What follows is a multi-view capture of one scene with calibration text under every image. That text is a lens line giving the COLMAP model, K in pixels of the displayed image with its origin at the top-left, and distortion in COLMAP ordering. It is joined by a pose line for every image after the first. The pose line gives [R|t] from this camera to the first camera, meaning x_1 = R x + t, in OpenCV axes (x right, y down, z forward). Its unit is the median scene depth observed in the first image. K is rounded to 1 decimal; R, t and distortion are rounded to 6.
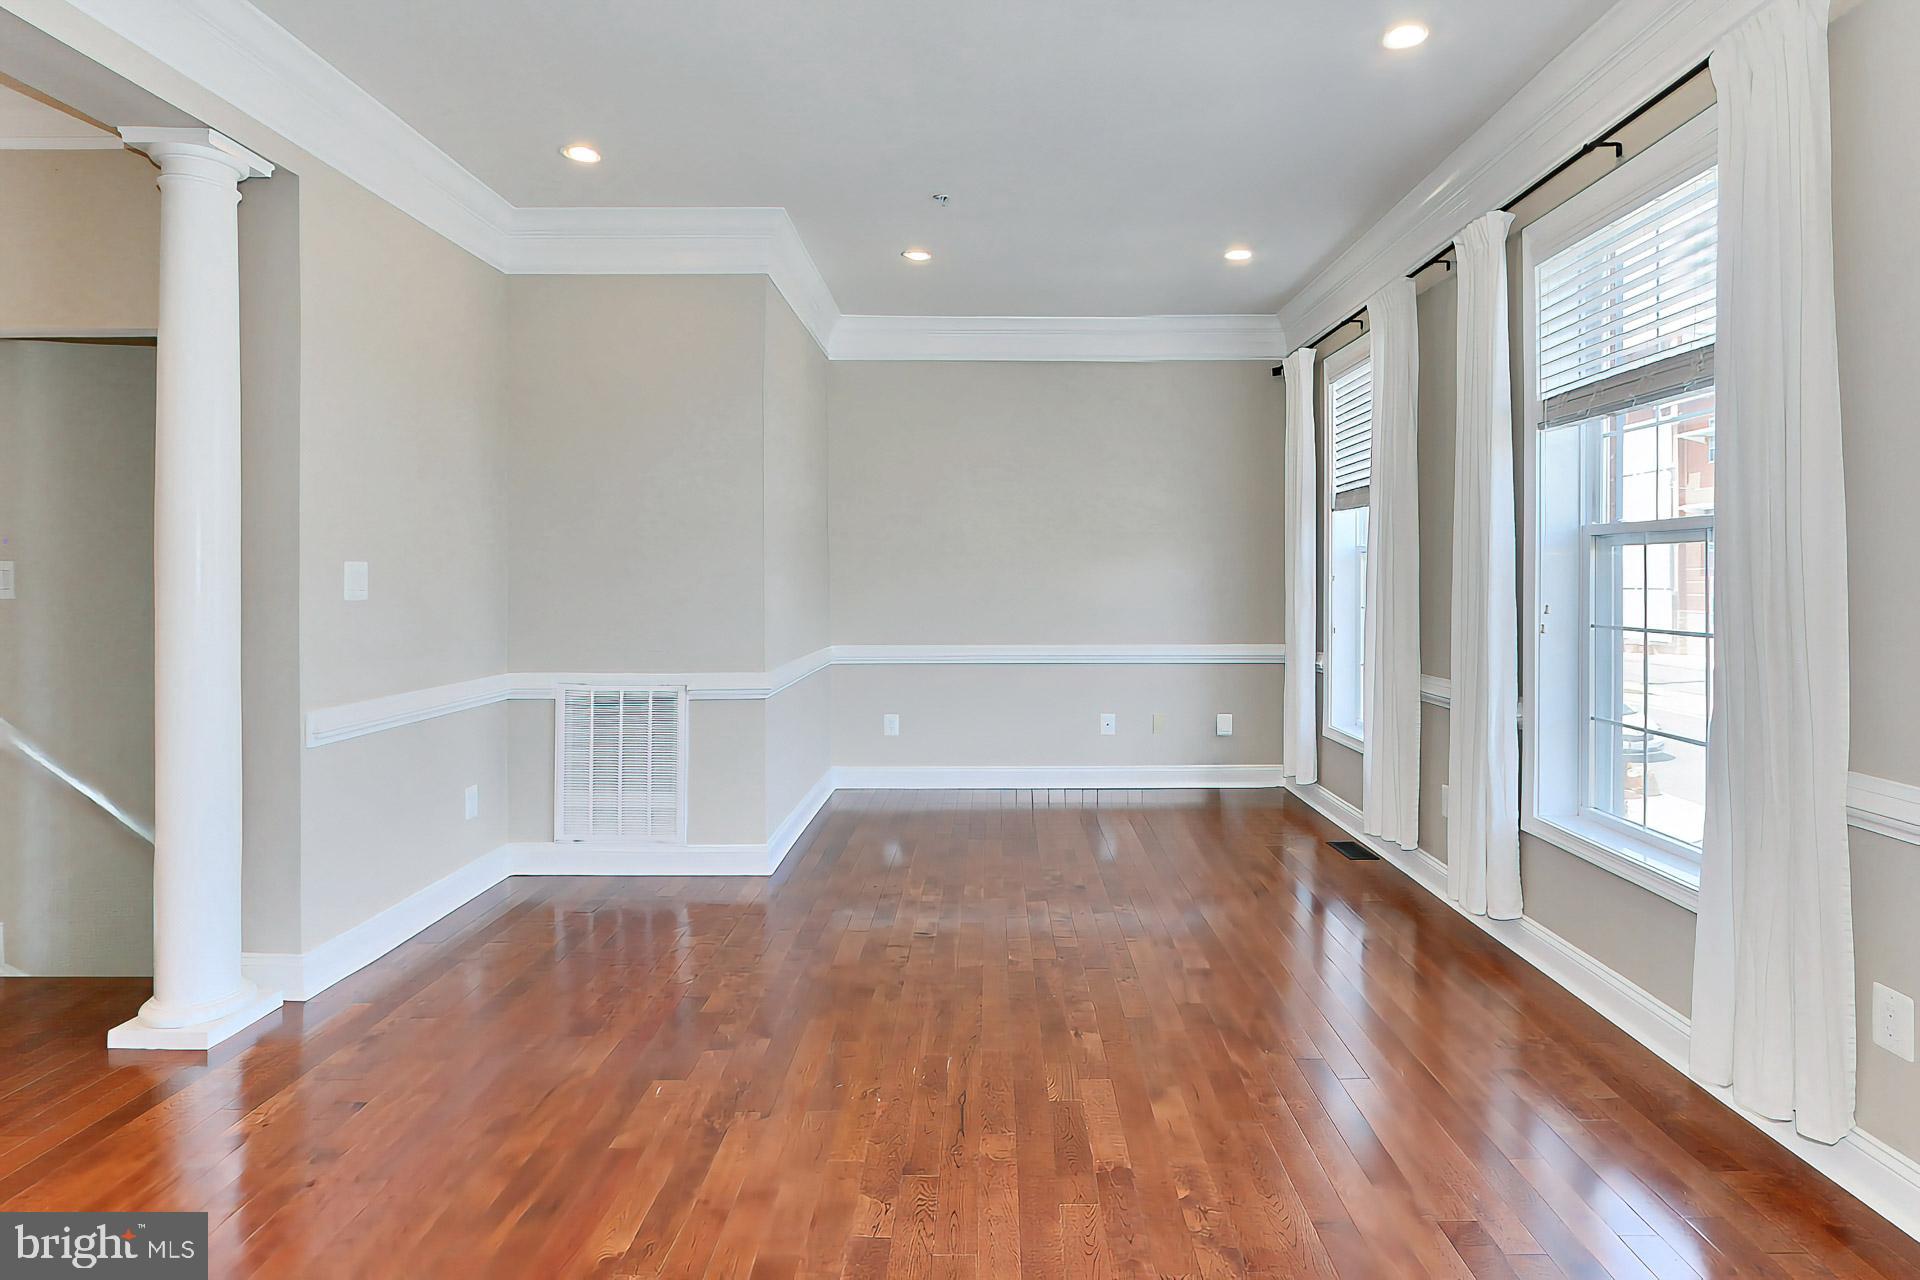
lens RADIAL K [[958.1, 0, 959.2], [0, 958.1, 578.4], [0, 0, 1]] dist [-0.002825, 0.000469]
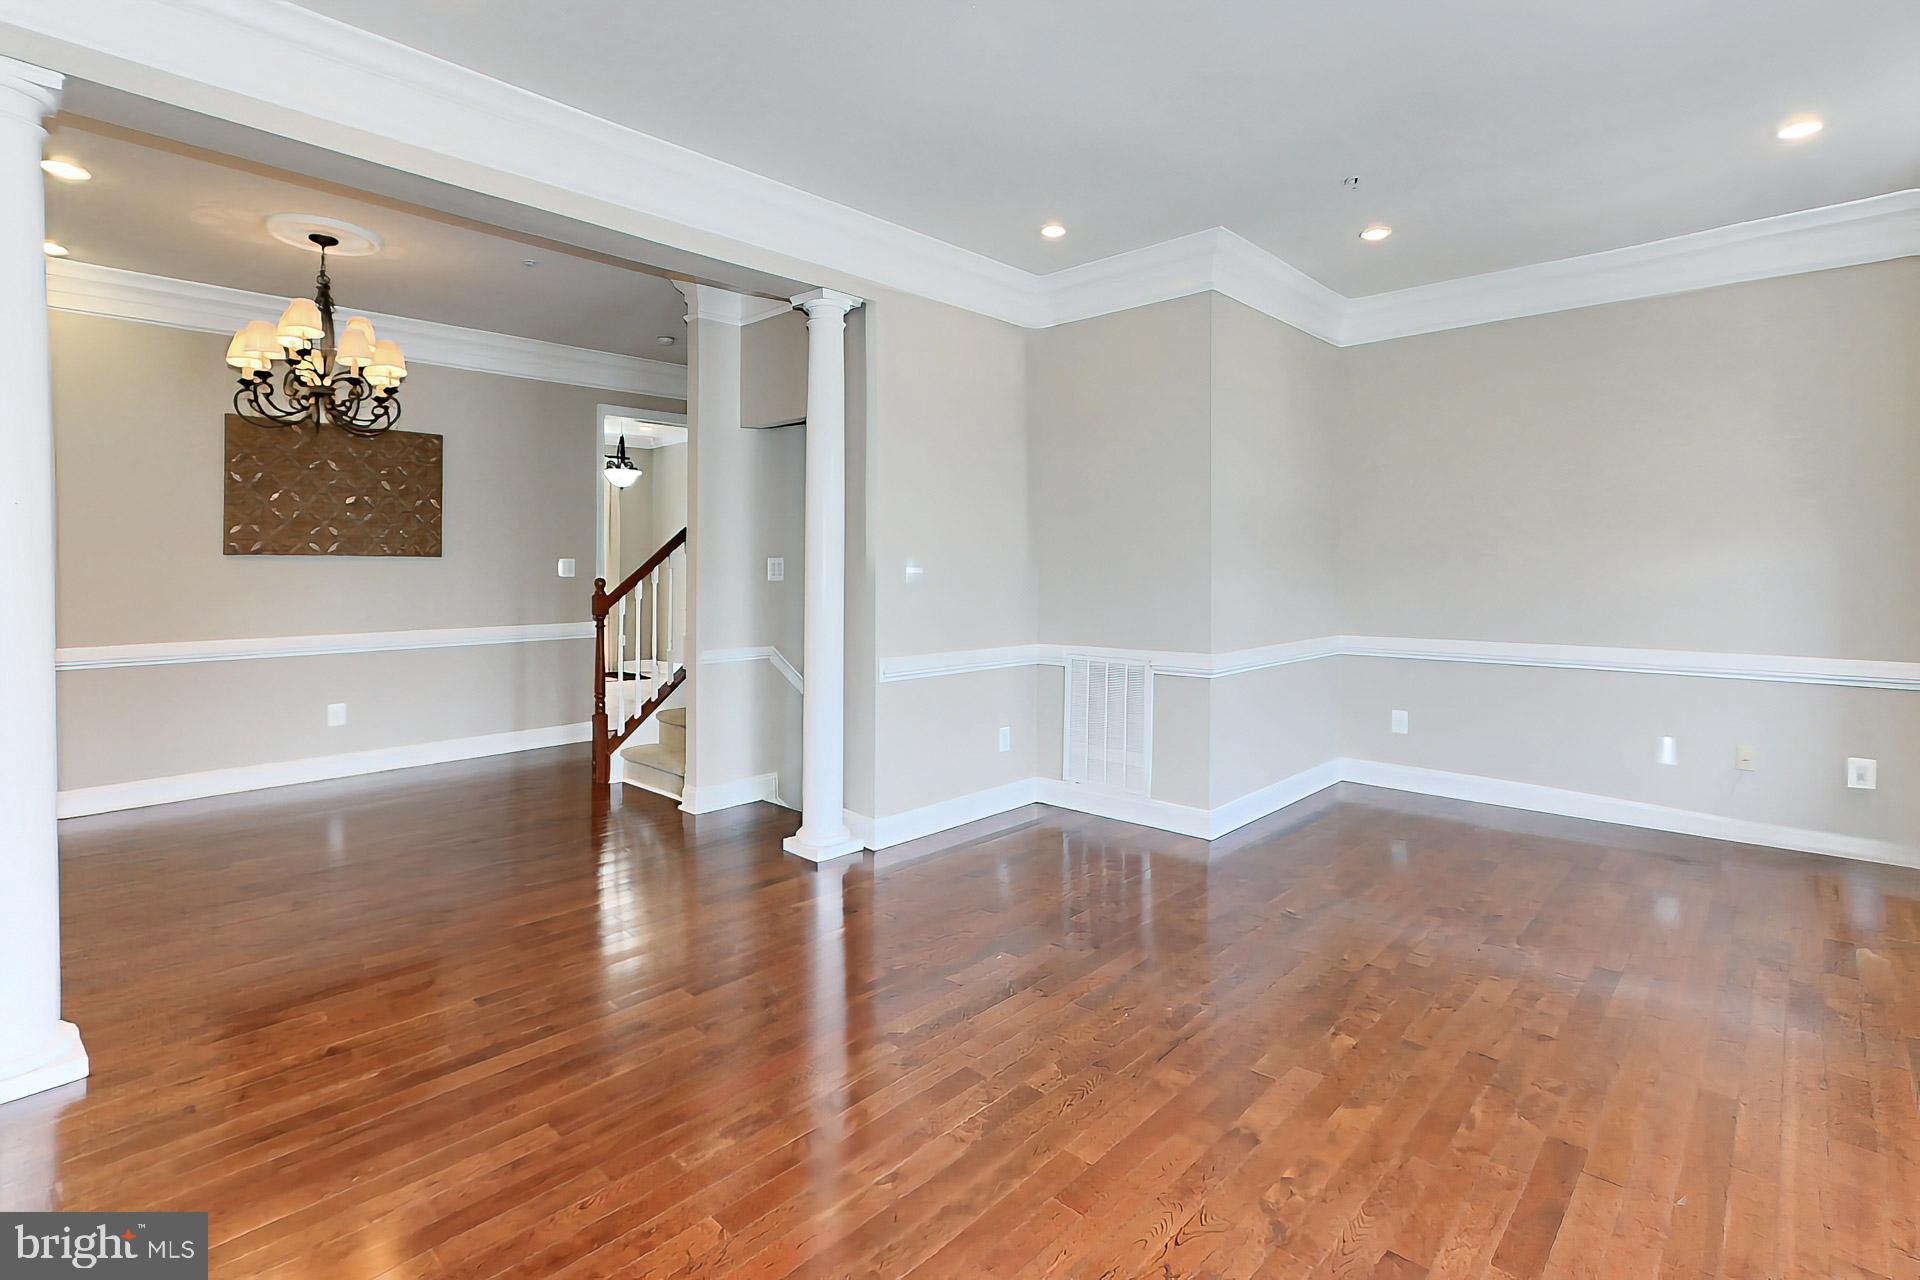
lens RADIAL K [[993.9, 0, 958.4], [0, 993.9, 560.5], [0, 0, 1]] dist [0.001067, 0.000619]
pose [[0.696020, -0.005645, -0.718000, 0.426630], [0.000430, 0.999972, -0.007445, -0.000550], [0.718022, 0.004873, 0.696003, 0.005177]]
